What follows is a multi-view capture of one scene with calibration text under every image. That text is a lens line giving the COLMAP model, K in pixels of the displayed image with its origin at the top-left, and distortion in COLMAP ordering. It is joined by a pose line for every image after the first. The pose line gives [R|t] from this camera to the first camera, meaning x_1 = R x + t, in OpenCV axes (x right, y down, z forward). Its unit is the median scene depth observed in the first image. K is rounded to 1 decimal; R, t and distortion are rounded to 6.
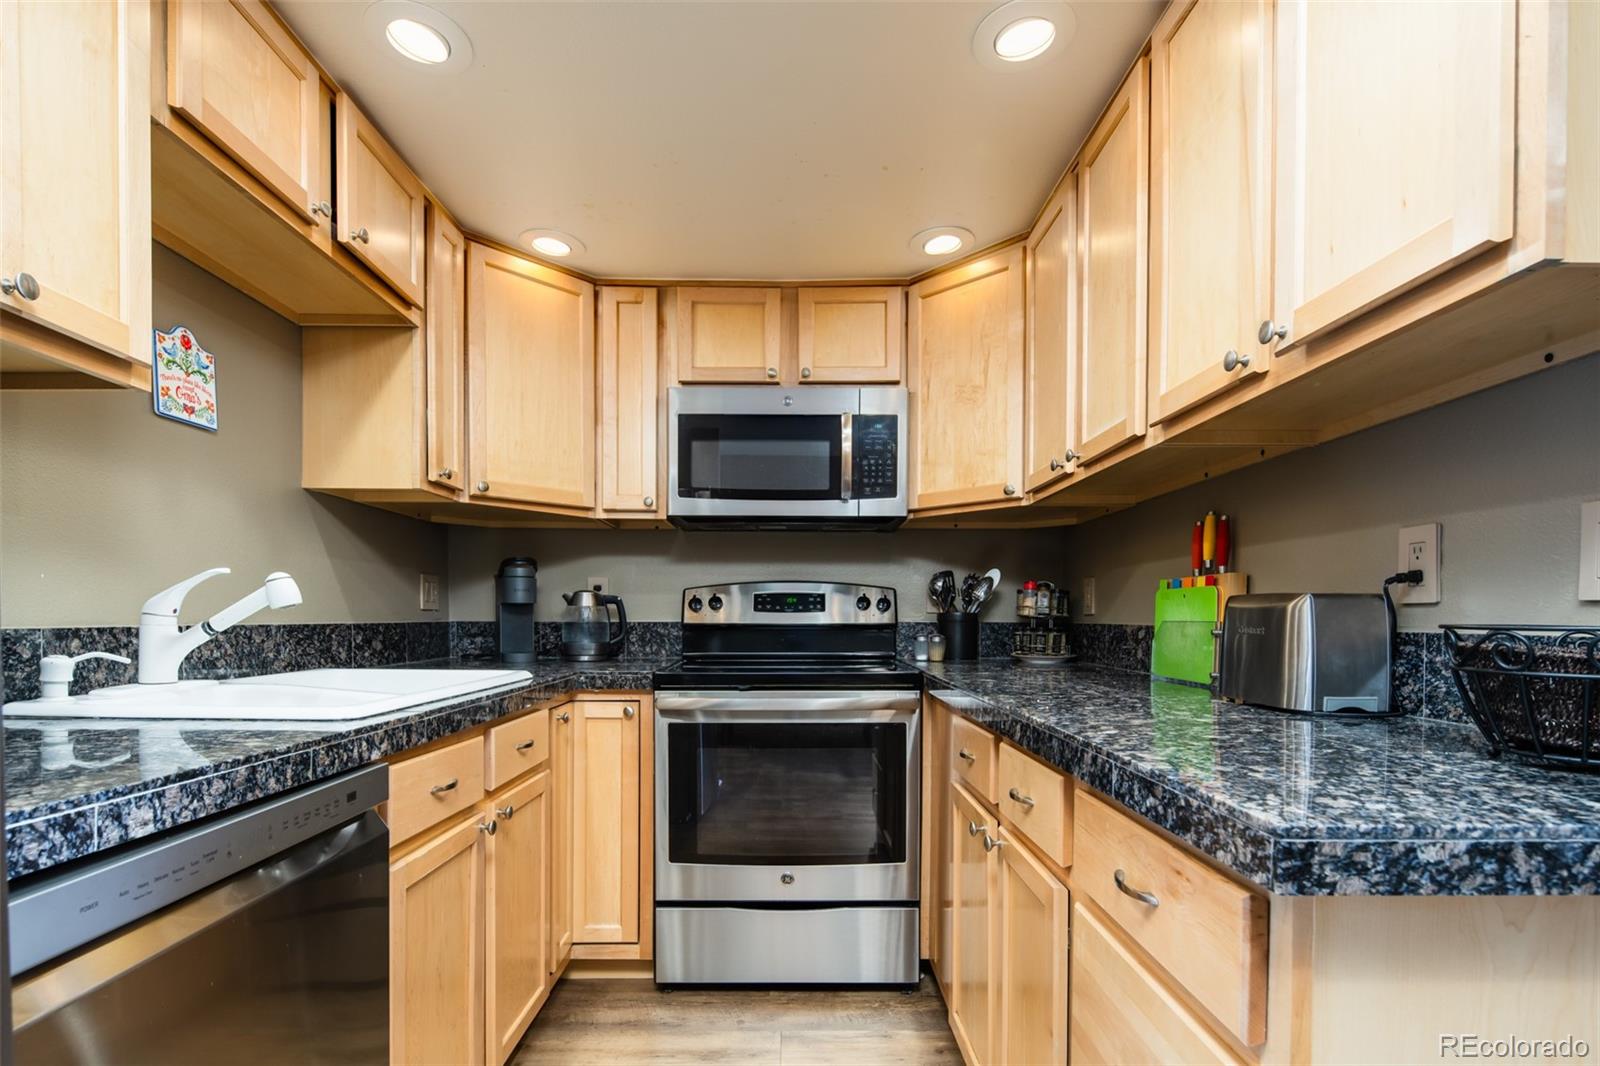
lens RADIAL K [[784.3, 0, 798.1], [0, 784.3, 622.7], [0, 0, 1]] dist [-0.000153, -0.000594]
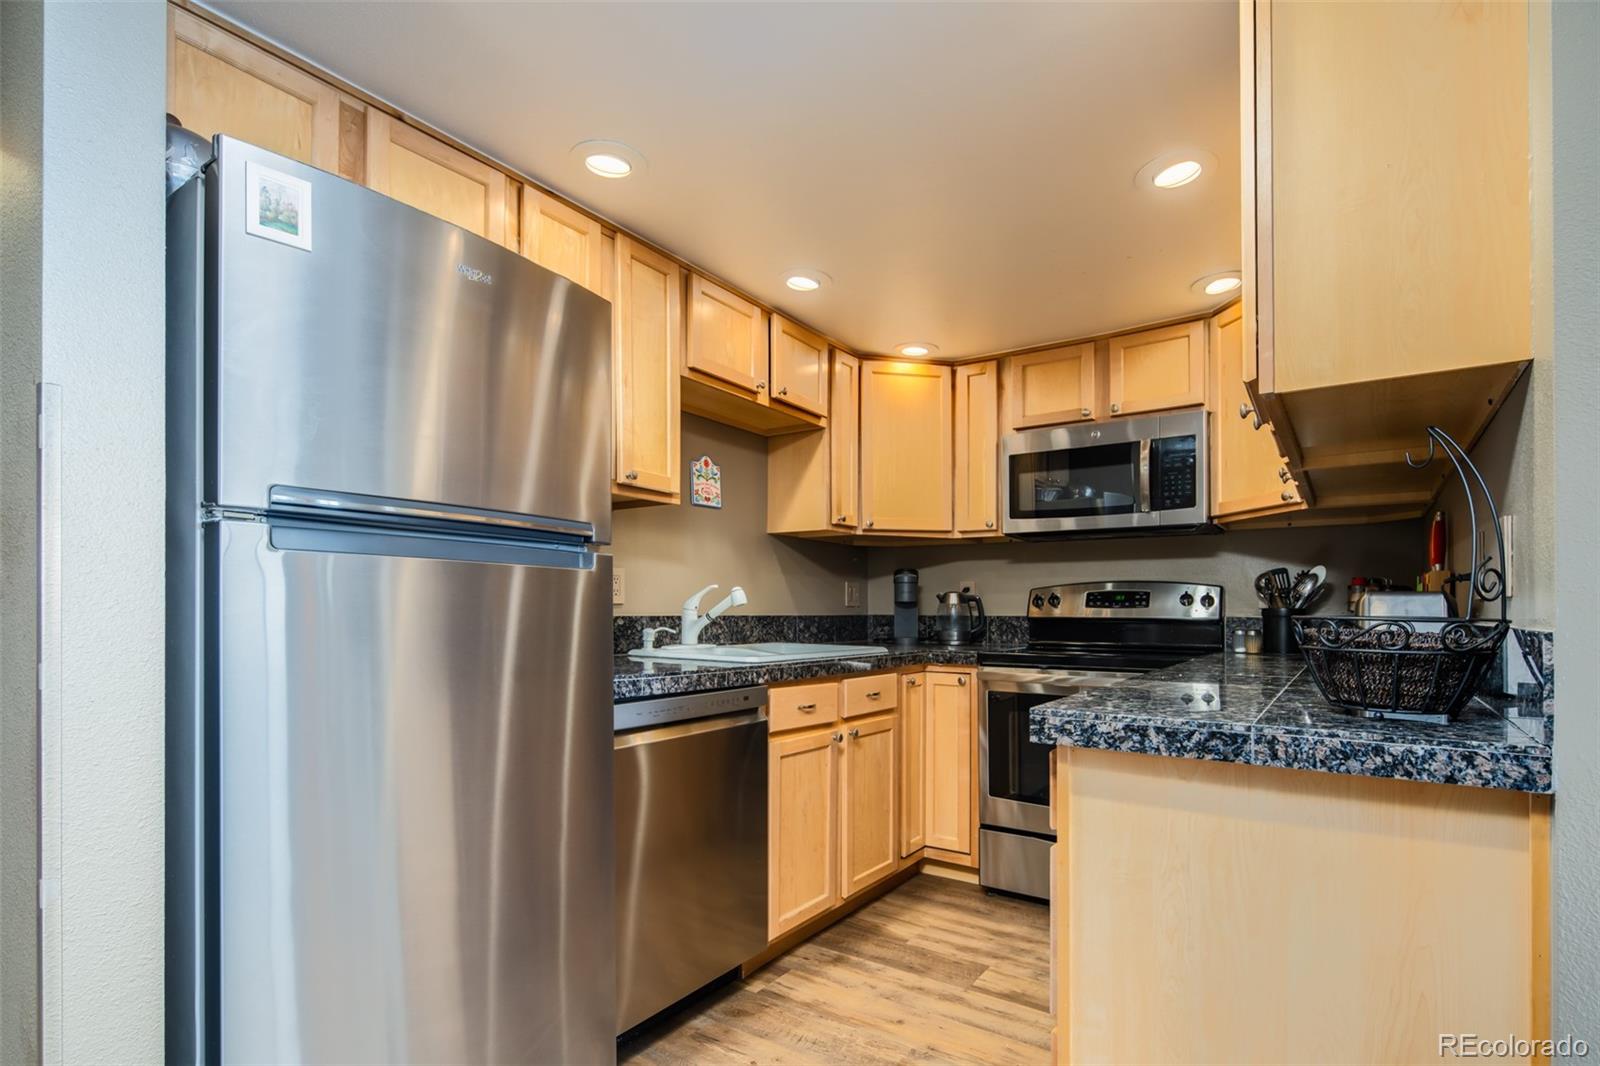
lens RADIAL K [[784.3, 0, 799.6], [0, 784.3, 601.5], [0, 0, 1]] dist [-0.000197, -0.000432]
pose [[0.815657, -0.005751, -0.578507, 0.372983], [-0.007263, 0.999770, -0.020178, 0.005336], [0.578490, 0.020660, 0.815428, -0.301837]]
